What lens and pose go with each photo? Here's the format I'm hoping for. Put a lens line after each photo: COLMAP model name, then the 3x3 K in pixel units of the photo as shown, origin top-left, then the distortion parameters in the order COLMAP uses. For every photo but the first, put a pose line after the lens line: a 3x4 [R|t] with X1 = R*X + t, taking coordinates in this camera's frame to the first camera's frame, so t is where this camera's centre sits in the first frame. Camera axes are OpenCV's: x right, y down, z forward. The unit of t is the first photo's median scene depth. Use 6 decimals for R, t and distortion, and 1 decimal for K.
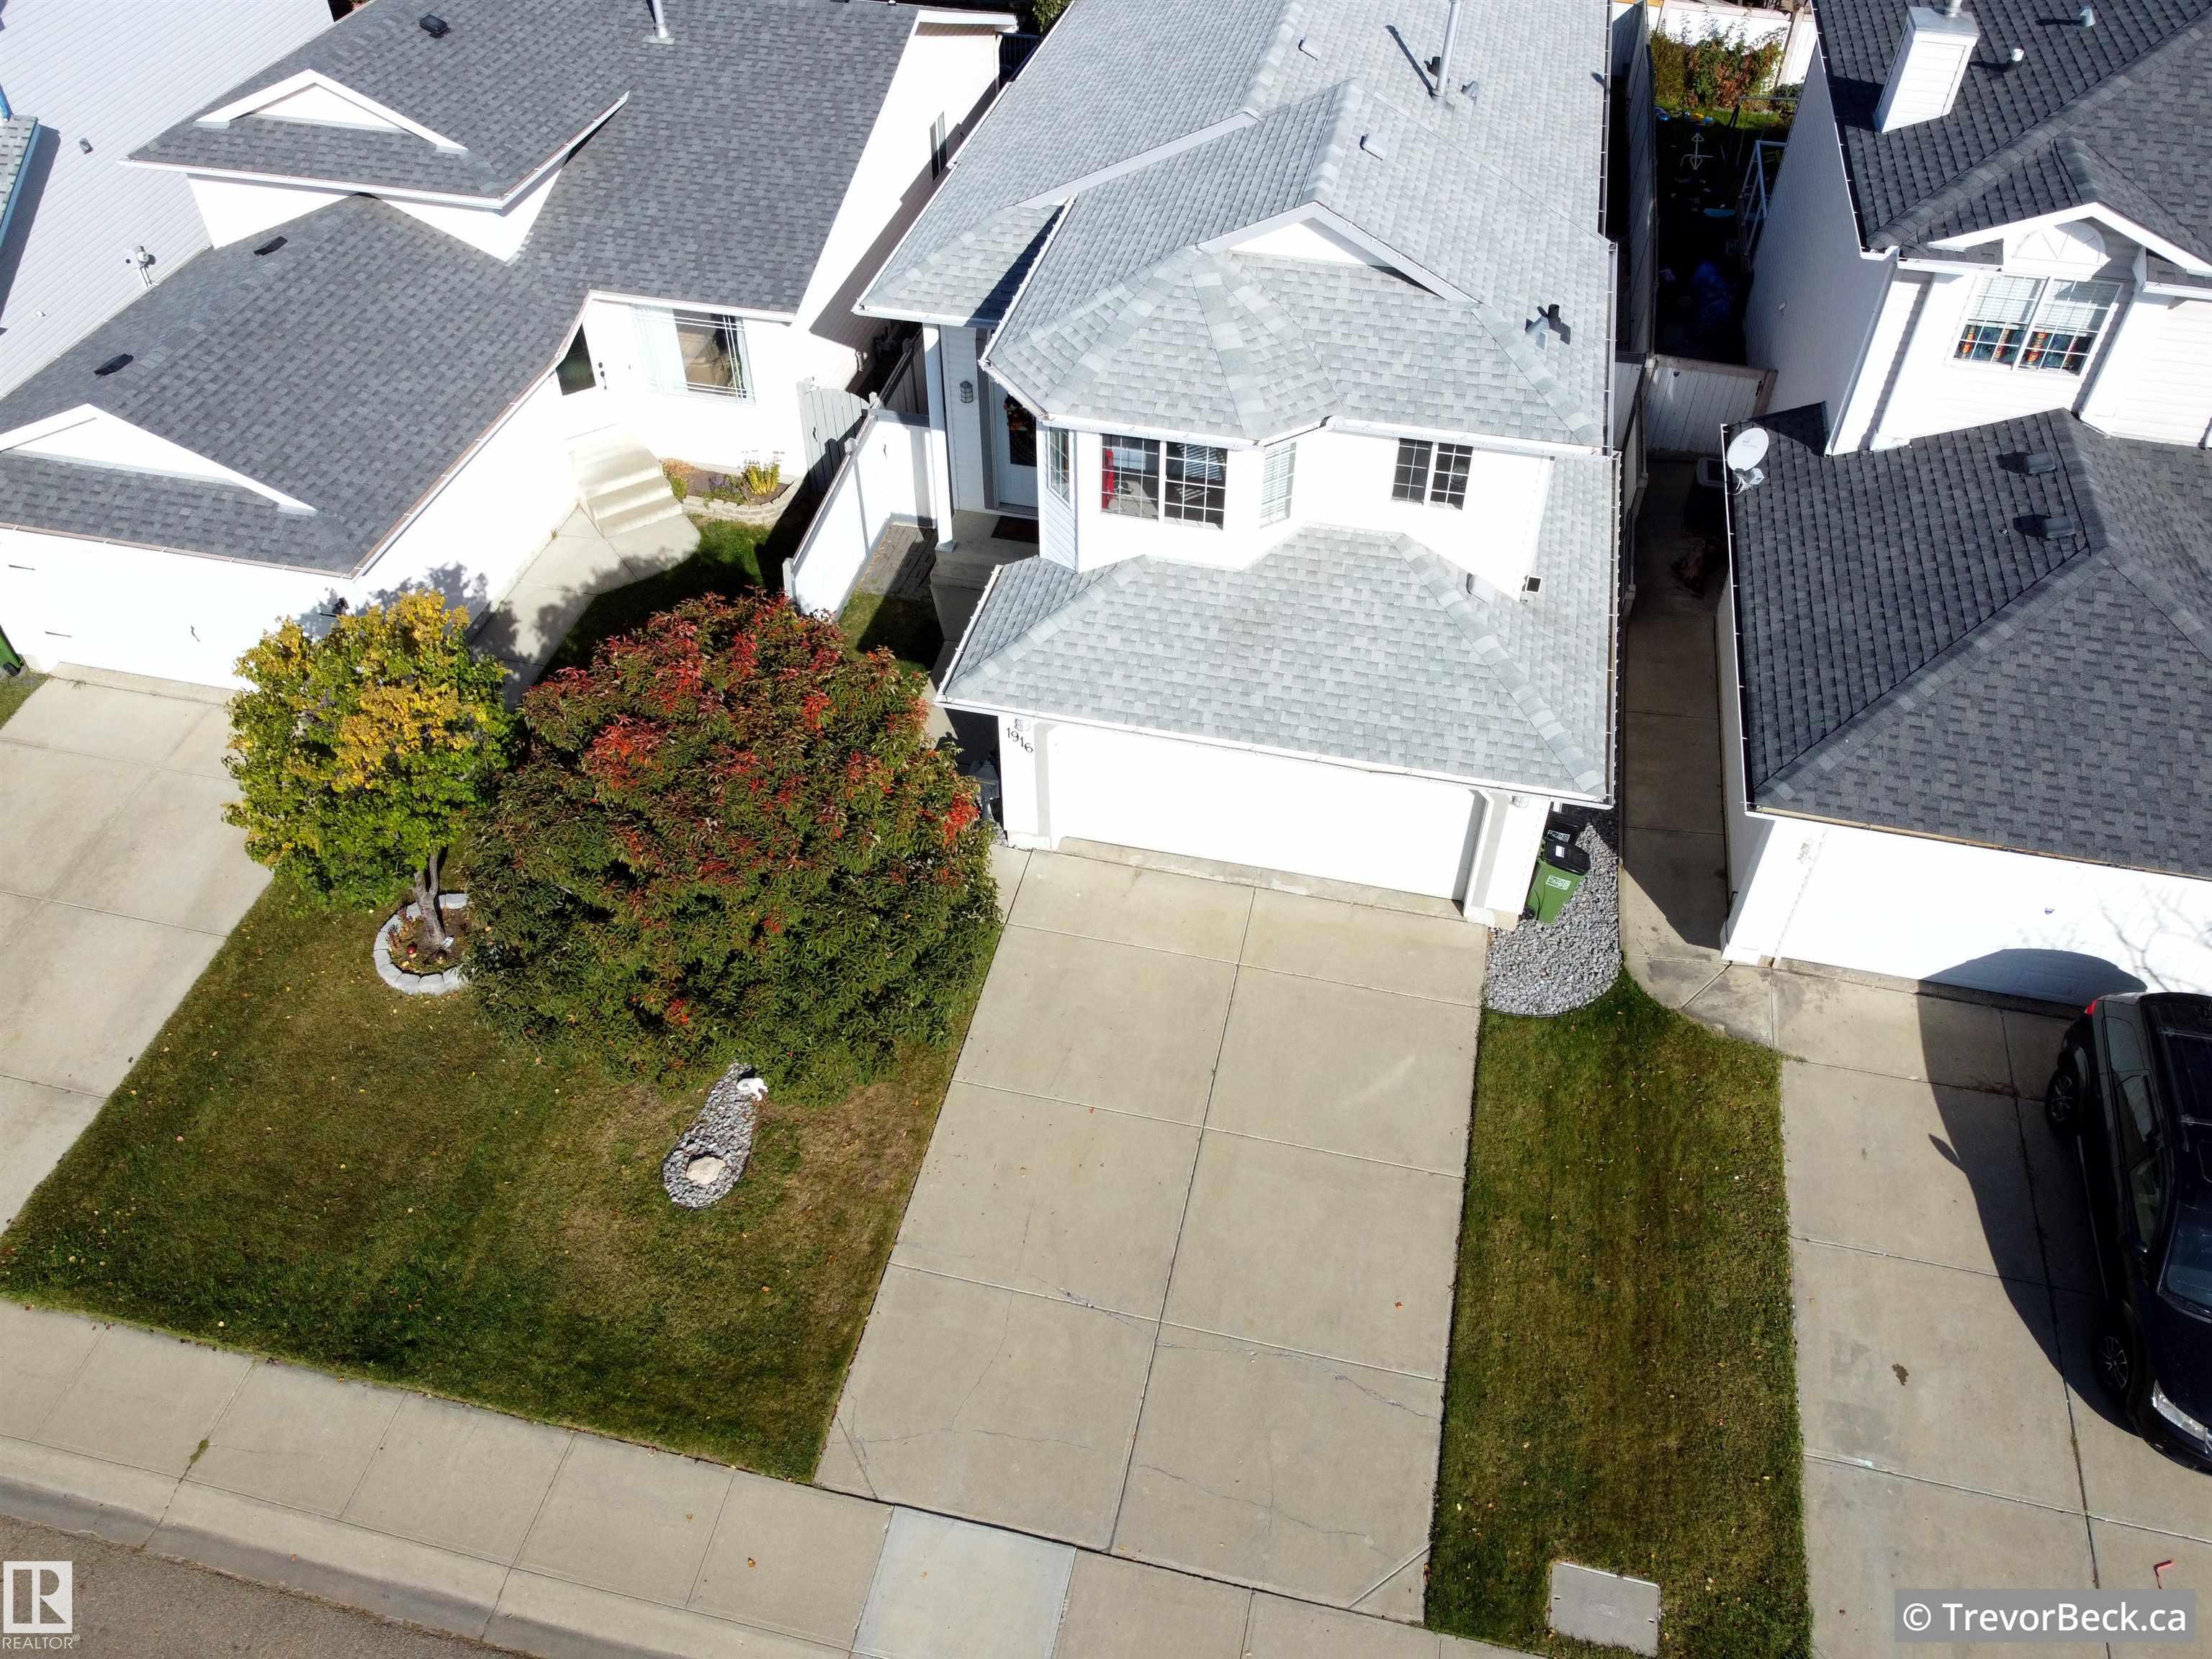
lens RADIAL K [[1678.4, 0, 1105.0], [0, 1678.4, 830.2], [0, 0, 1]] dist [0.003238, -0.005656]
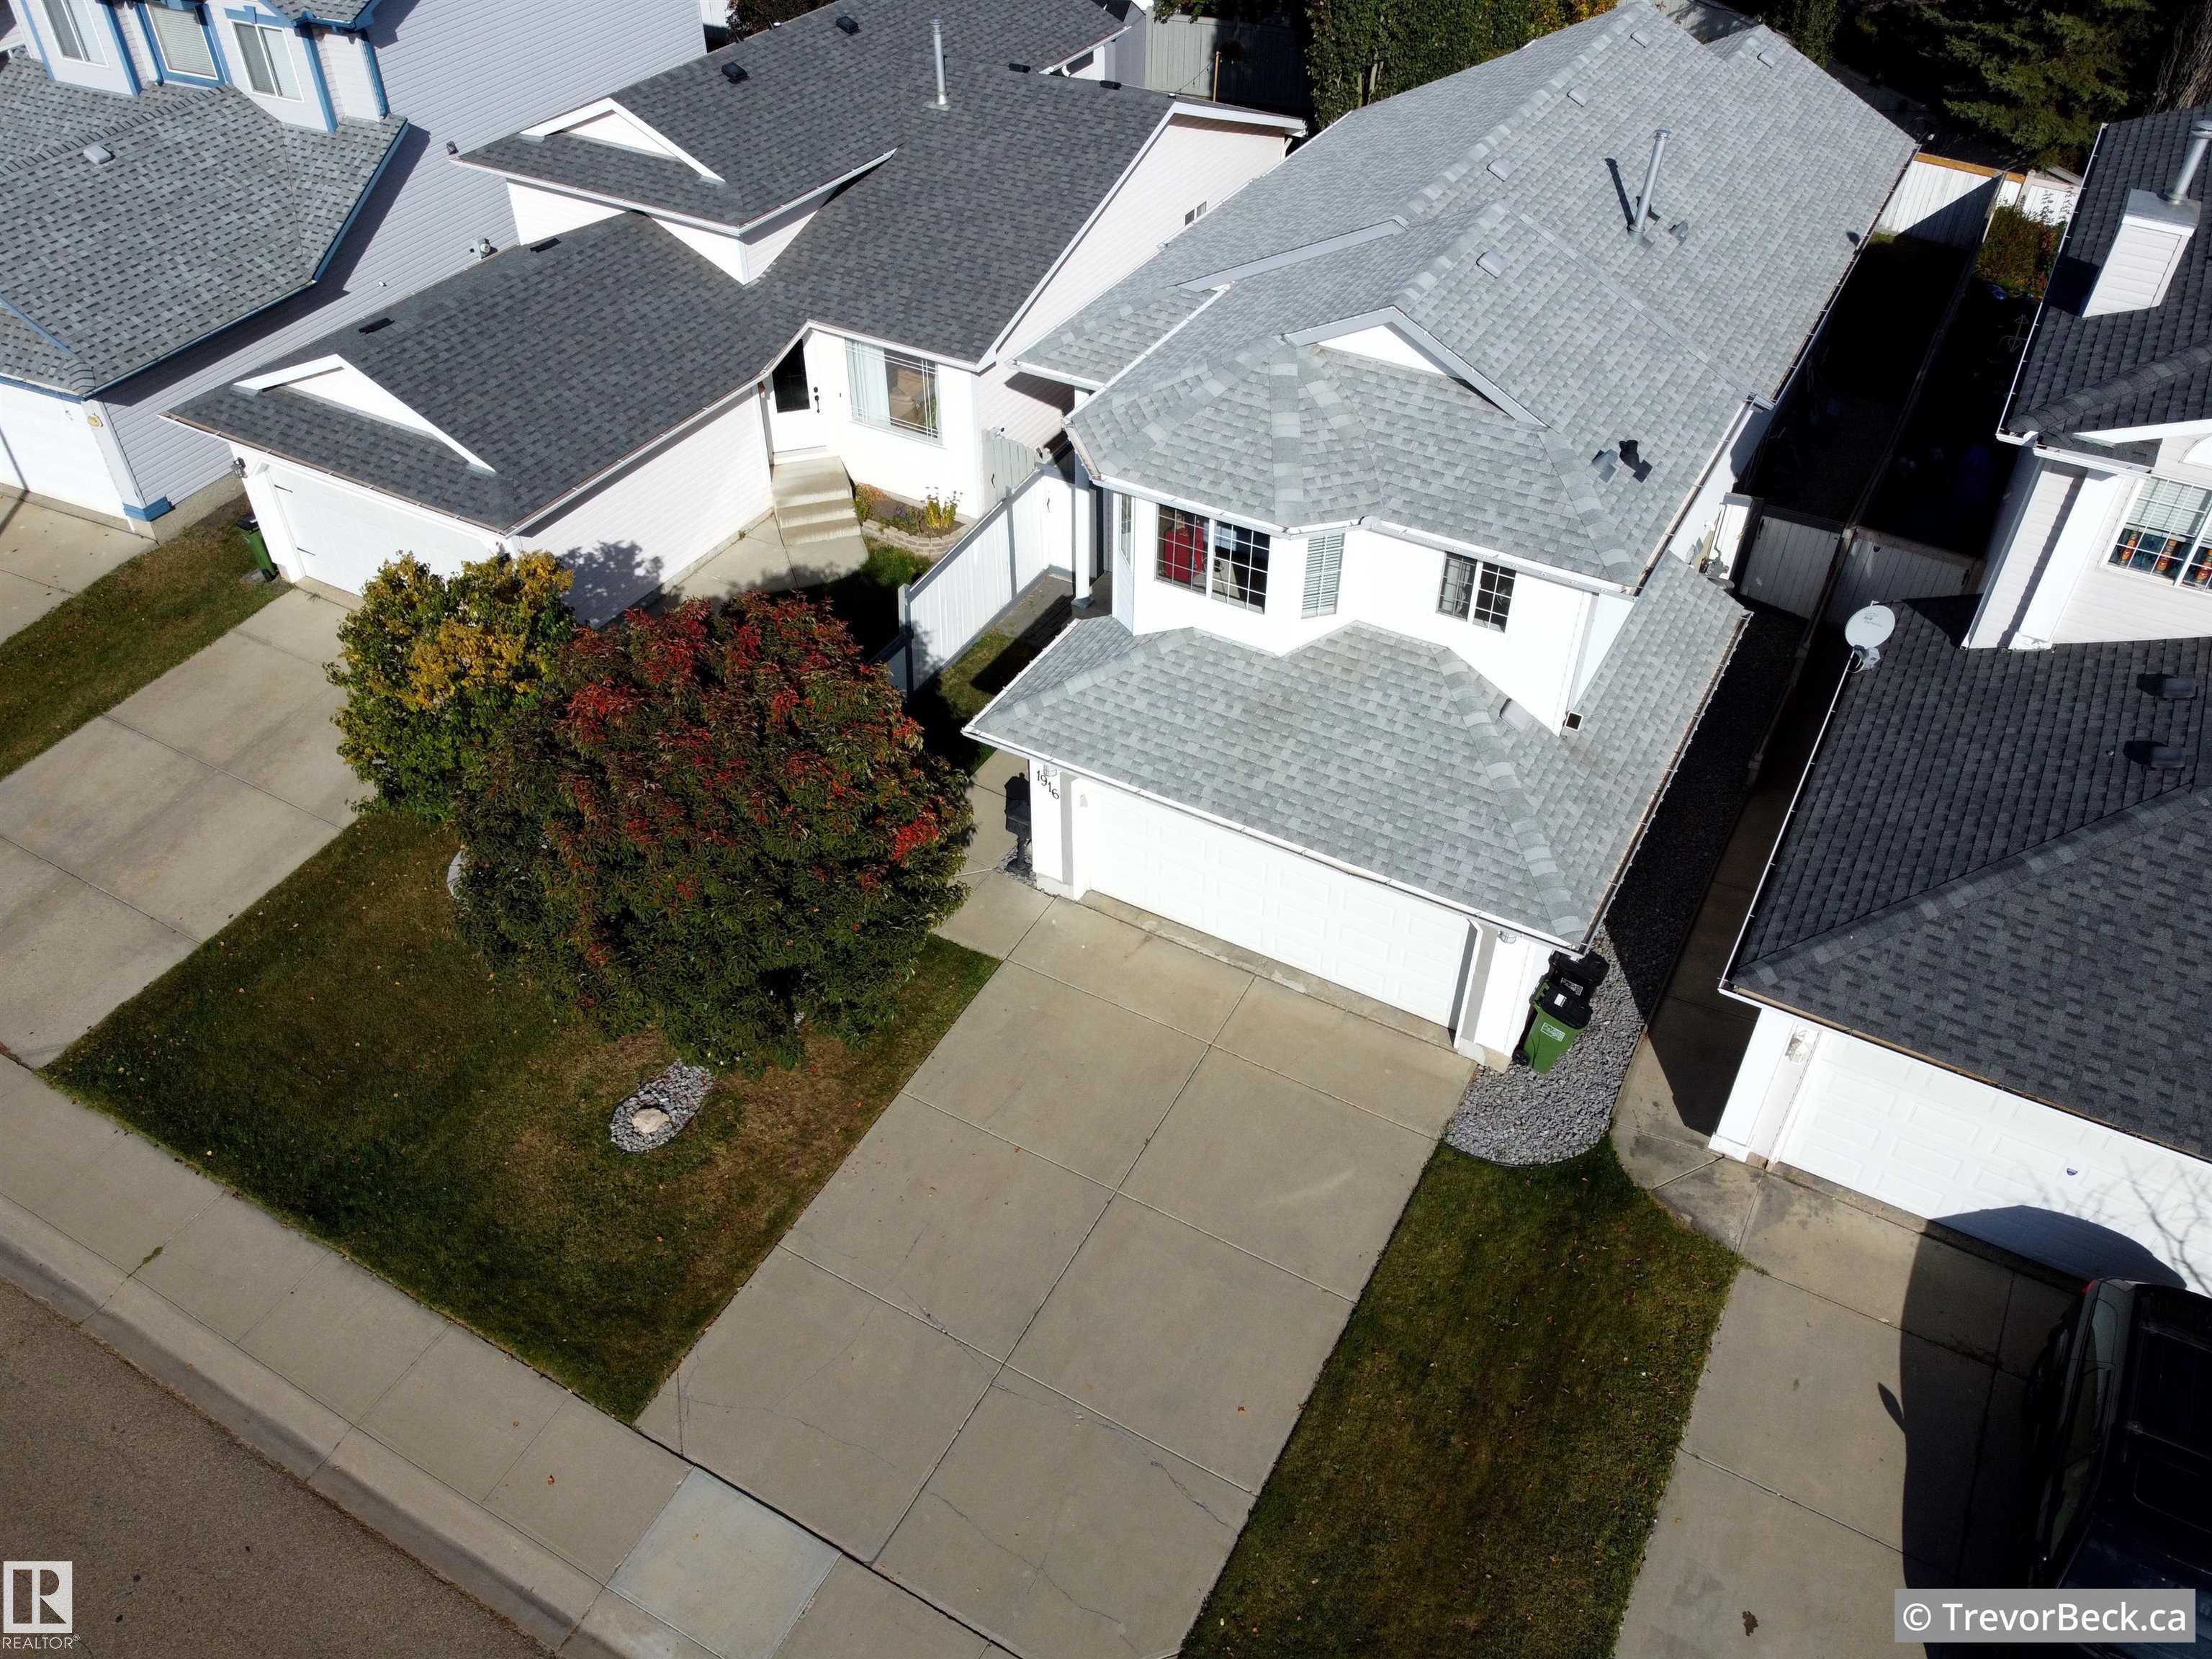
lens RADIAL K [[1678.4, 0, 1106.1], [0, 1678.4, 830.8], [0, 0, 1]] dist [0.003238, -0.005656]
pose [[0.959315, 0.186207, -0.212228, 0.217834], [-0.198106, 0.979517, -0.036057, 0.003949], [0.201167, 0.076633, 0.976555, 0.006004]]
